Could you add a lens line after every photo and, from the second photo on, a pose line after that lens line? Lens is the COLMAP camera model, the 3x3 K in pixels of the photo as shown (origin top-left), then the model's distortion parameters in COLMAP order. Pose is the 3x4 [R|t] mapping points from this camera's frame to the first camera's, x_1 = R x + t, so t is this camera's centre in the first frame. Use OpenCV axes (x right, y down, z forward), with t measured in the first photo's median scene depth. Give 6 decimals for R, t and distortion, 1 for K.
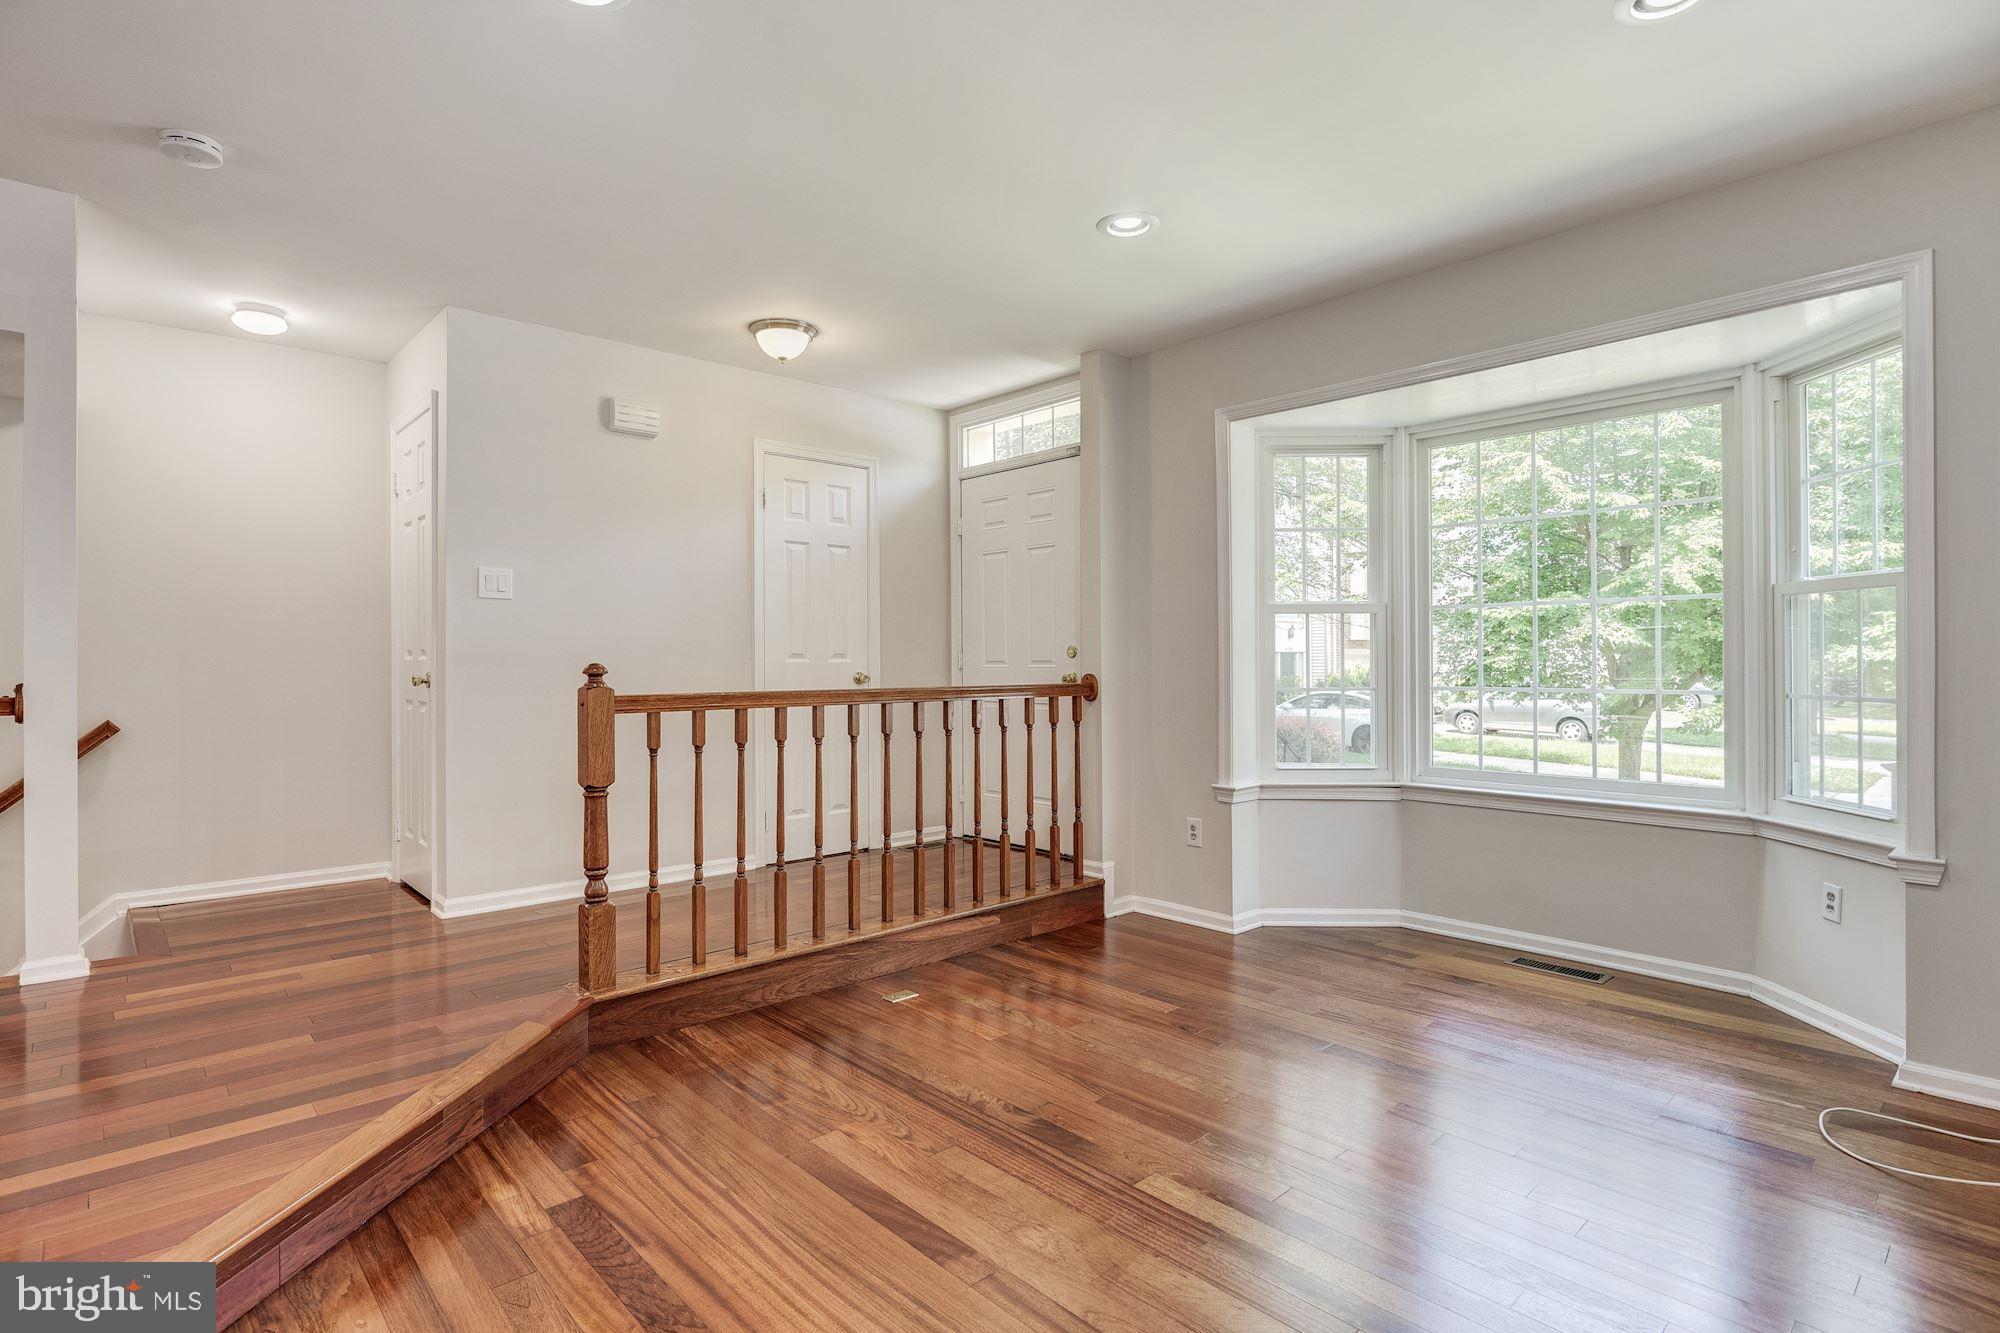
lens RADIAL K [[988.9, 0, 998.3], [0, 988.9, 659.6], [0, 0, 1]] dist [-0.007696, -0.000167]
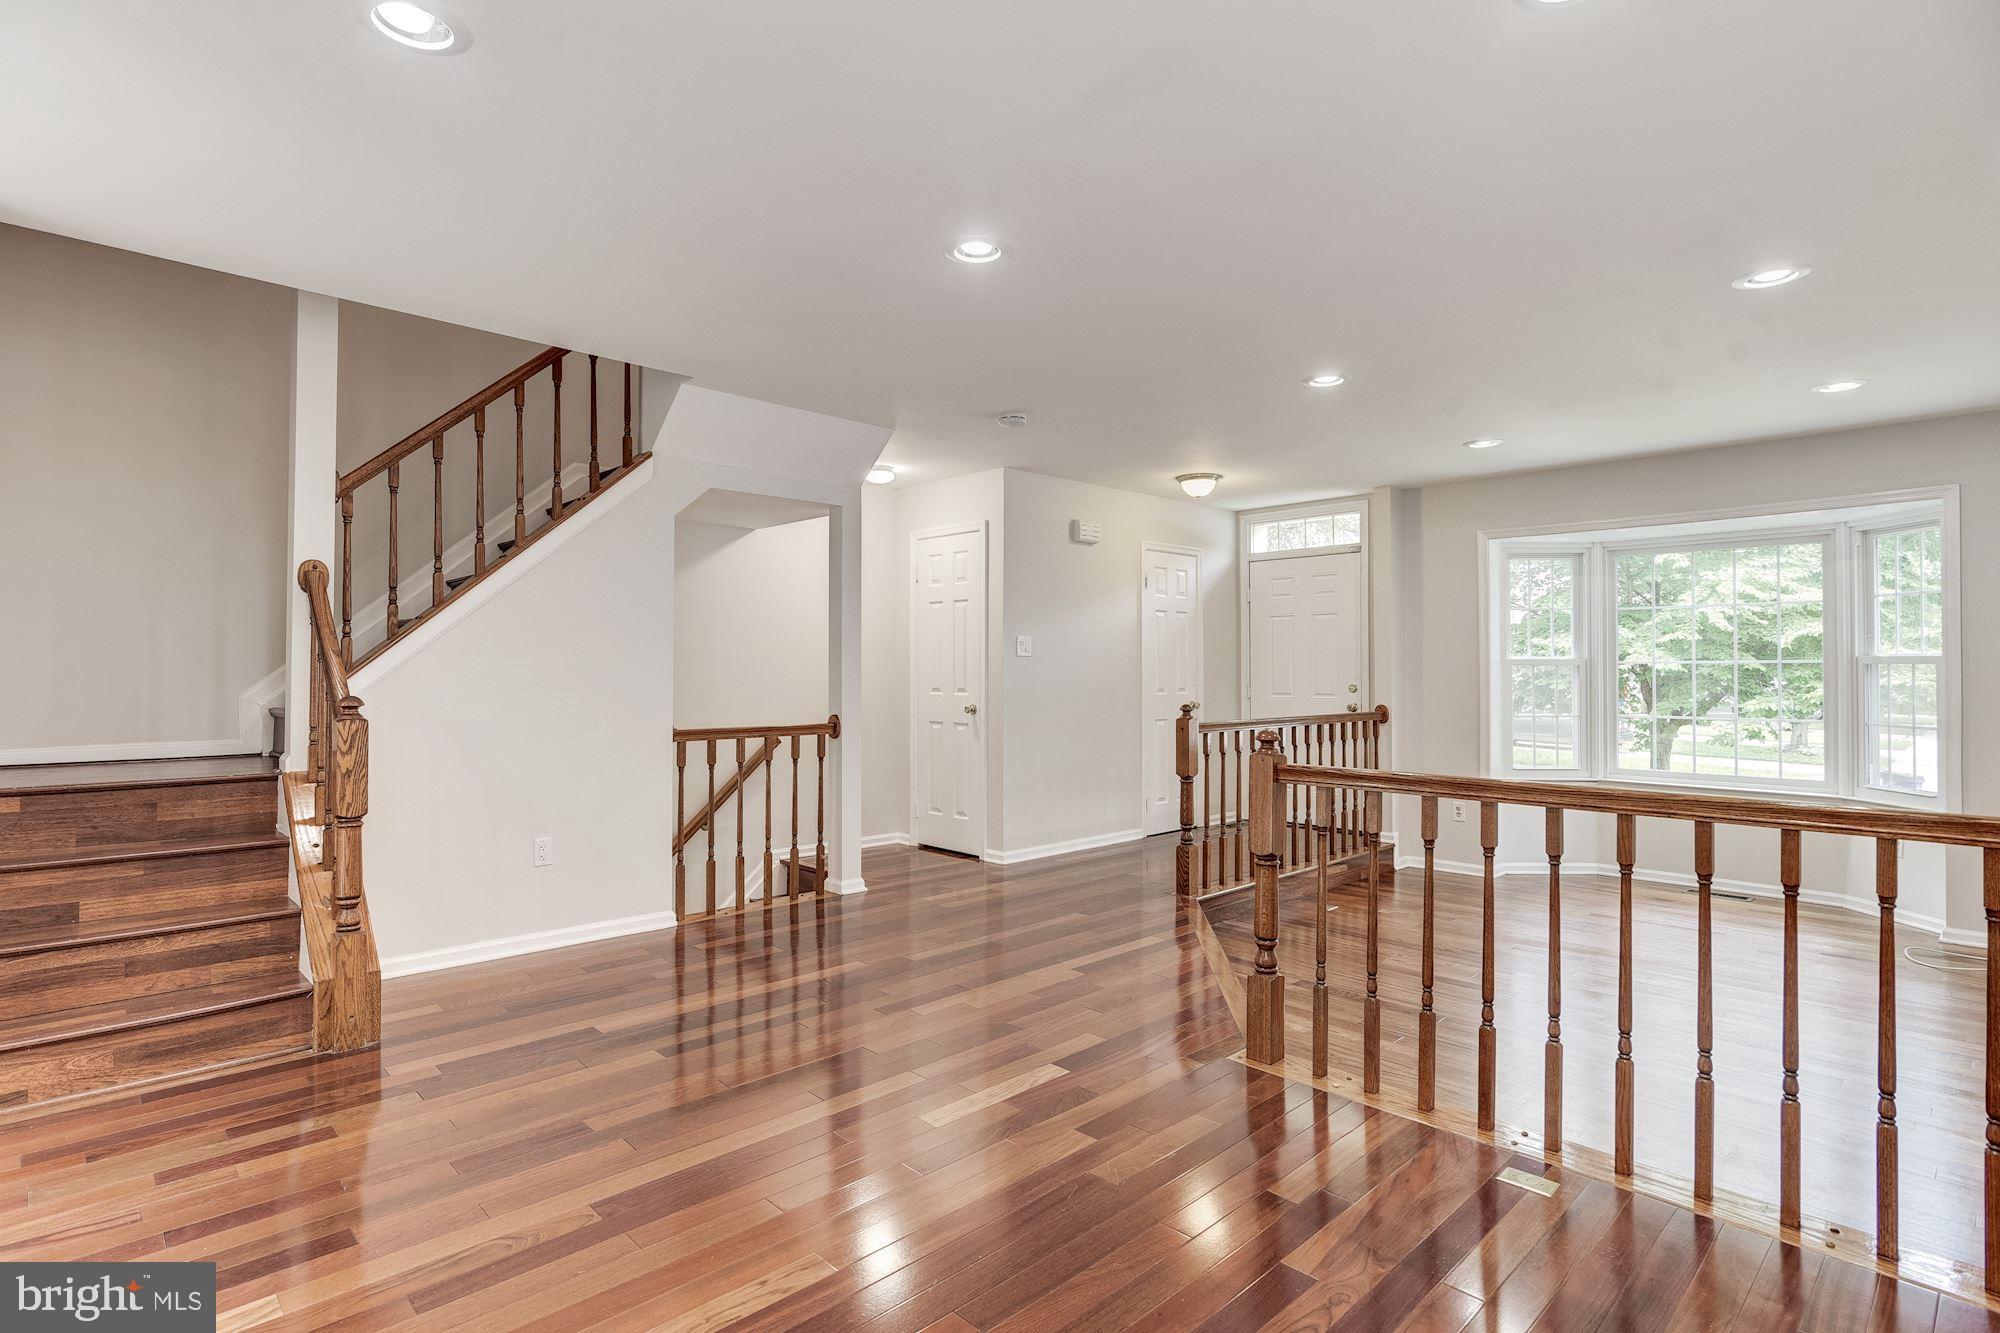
lens RADIAL K [[986.8, 0, 1001.0], [0, 986.8, 661.4], [0, 0, 1]] dist [-0.003155, -0.000511]
pose [[0.999800, 0.005122, 0.019331, -0.522066], [-0.004989, 0.999964, -0.006888, -0.038812], [-0.019365, 0.006790, 0.999789, -0.479032]]
